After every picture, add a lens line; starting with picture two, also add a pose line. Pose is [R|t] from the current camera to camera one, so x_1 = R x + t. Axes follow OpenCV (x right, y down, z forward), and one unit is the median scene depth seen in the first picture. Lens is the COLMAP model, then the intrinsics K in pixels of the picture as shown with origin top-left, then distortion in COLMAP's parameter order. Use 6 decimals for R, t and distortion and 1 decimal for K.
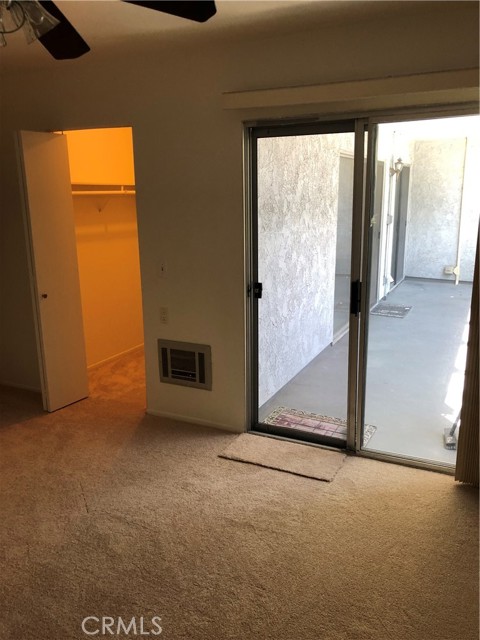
lens RADIAL K [[522.9, 0, 239.0], [0, 522.9, 319.3], [0, 0, 1]] dist [0.025376, -0.030025]
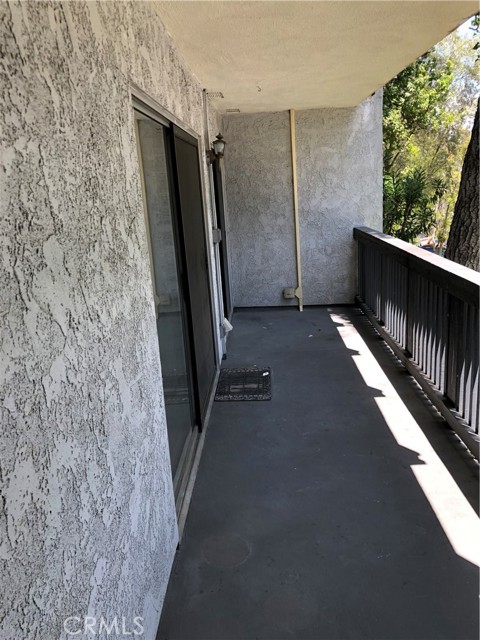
lens RADIAL K [[522.9, 0, 241.4], [0, 522.9, 324.7], [0, 0, 1]] dist [0.025376, -0.030025]
pose [[0.913290, -0.150442, 0.378509, 0.054582], [0.149732, 0.988225, 0.031496, -0.084698], [-0.378790, 0.027910, 0.925062, 0.352954]]
